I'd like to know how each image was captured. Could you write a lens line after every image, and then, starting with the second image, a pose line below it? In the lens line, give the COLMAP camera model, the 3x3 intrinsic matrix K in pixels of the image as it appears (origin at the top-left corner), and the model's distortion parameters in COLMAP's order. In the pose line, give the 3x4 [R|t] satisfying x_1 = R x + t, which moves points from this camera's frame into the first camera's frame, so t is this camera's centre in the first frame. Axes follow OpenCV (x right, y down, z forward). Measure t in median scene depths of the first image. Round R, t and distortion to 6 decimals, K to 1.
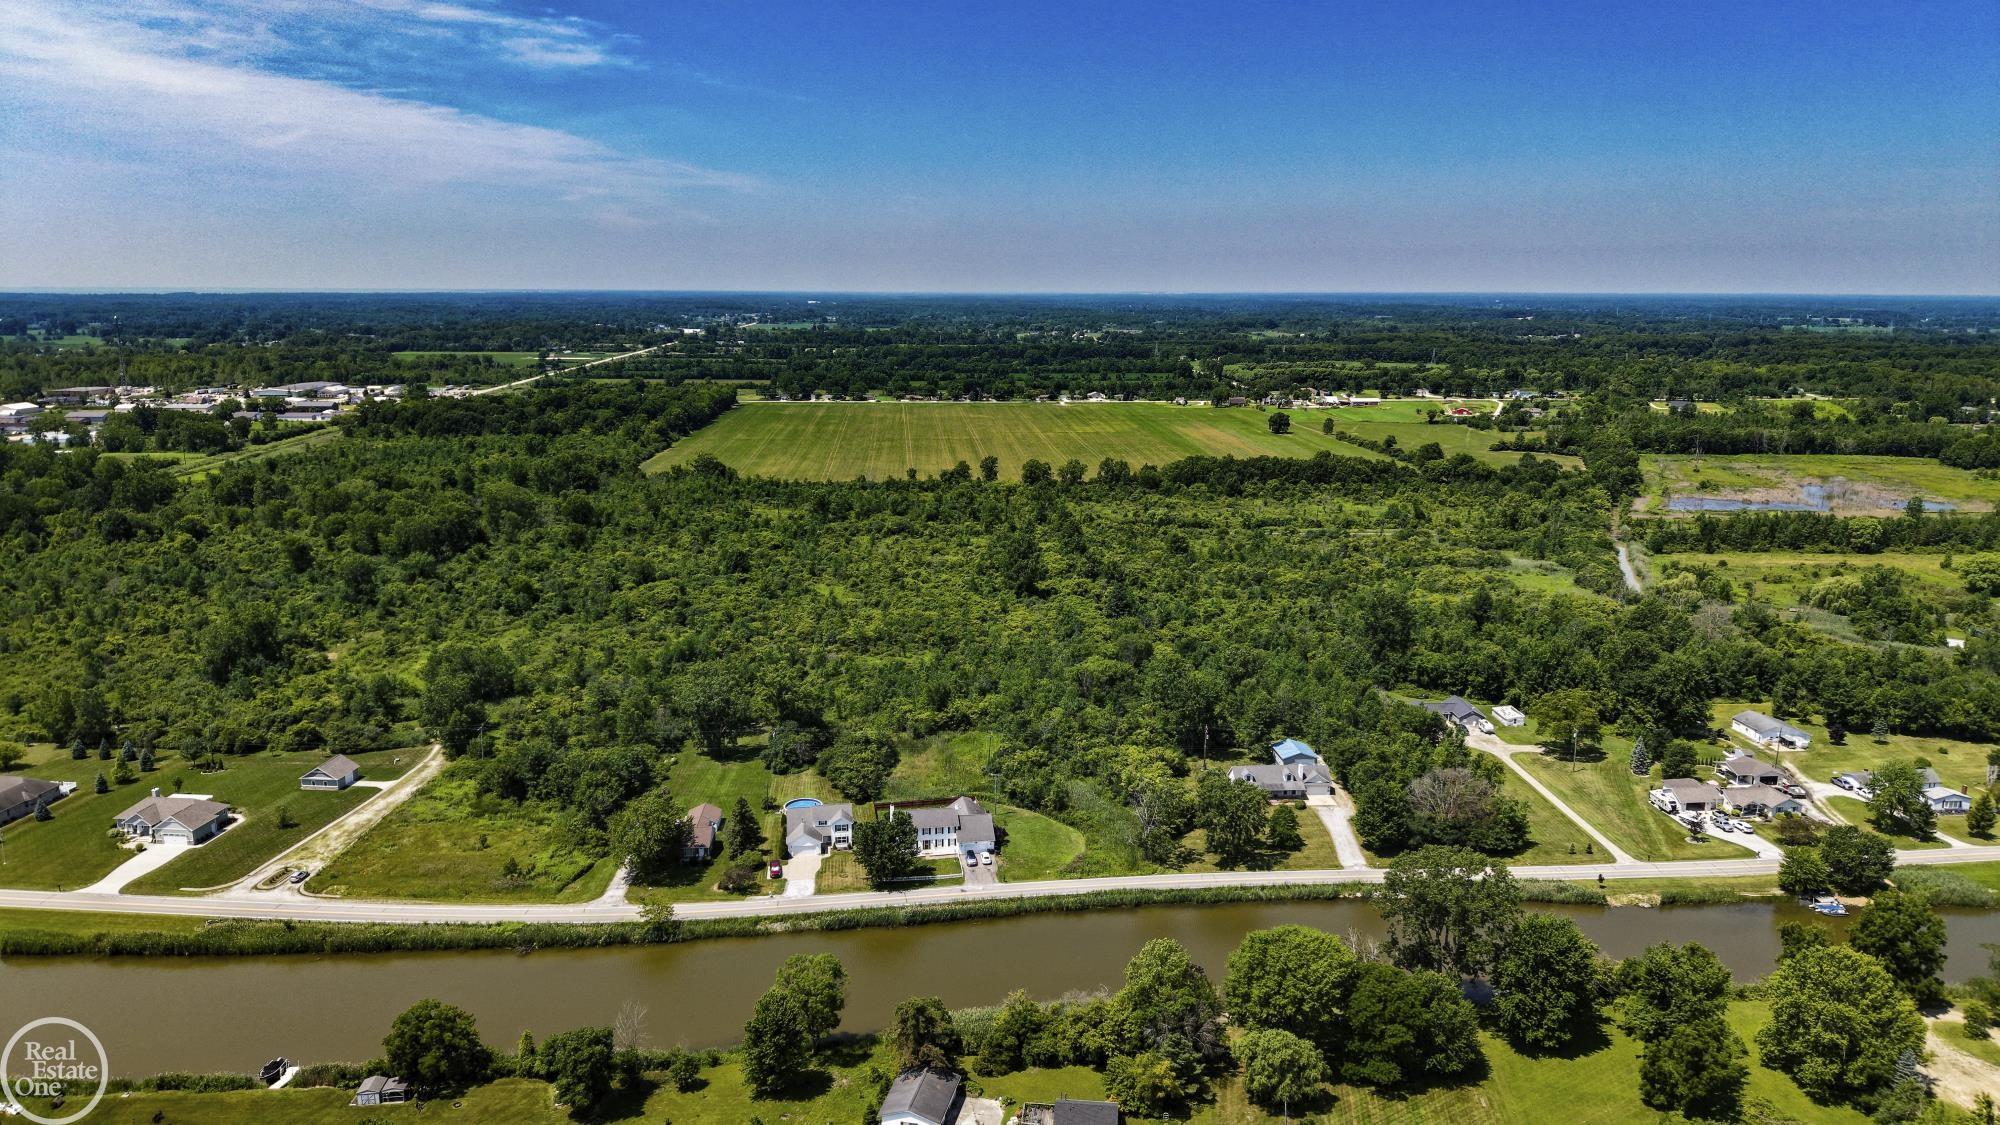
lens RADIAL K [[1329.9, 0, 1002.5], [0, 1329.9, 593.9], [0, 0, 1]] dist [0.024116, -0.019459]
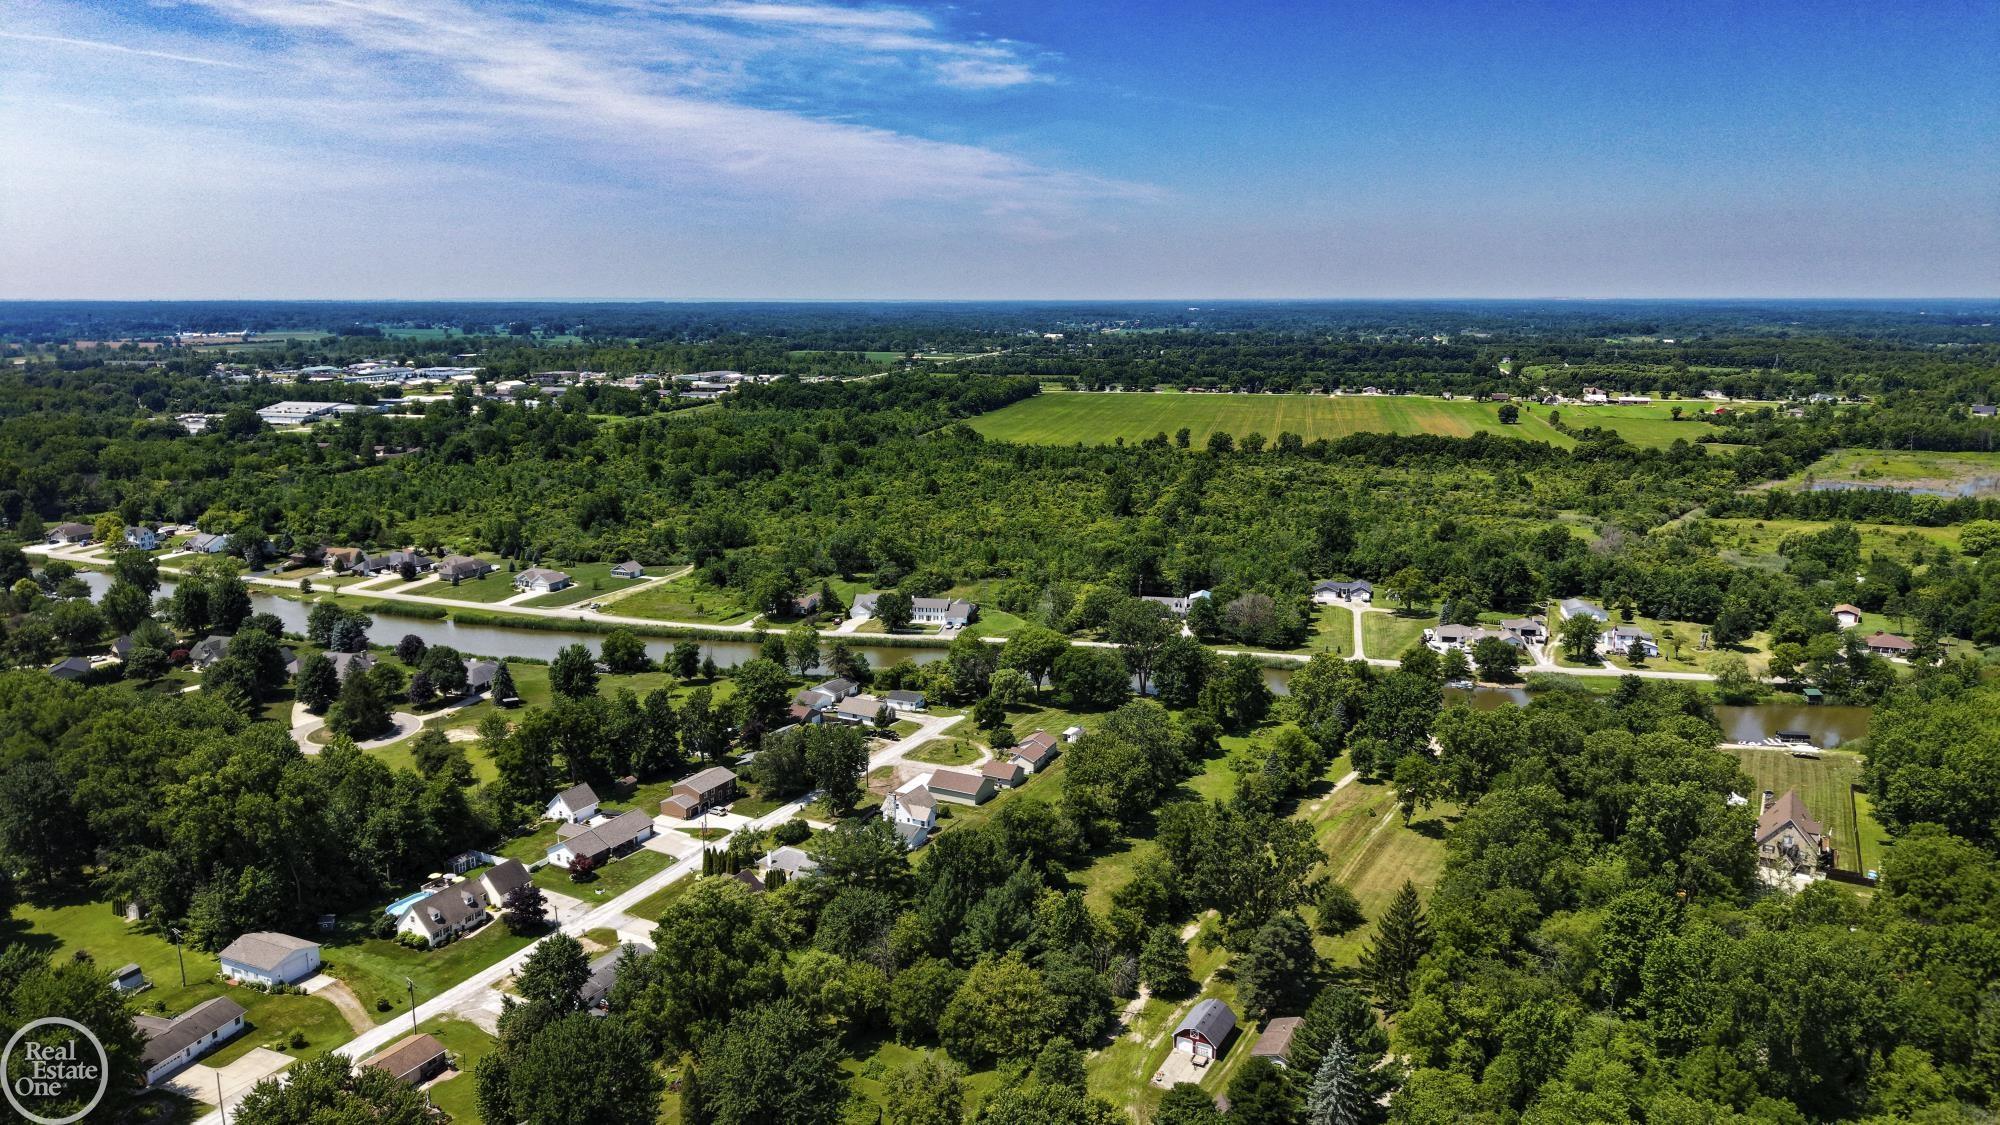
lens RADIAL K [[1313.5, 0, 1003.1], [0, 1313.5, 607.9], [0, 0, 1]] dist [0.109298, -0.205110]
pose [[0.958184, 0.063036, -0.279124, 0.376033], [-0.061563, 0.998004, 0.014047, 0.111684], [0.279453, 0.003724, 0.960152, -0.427314]]
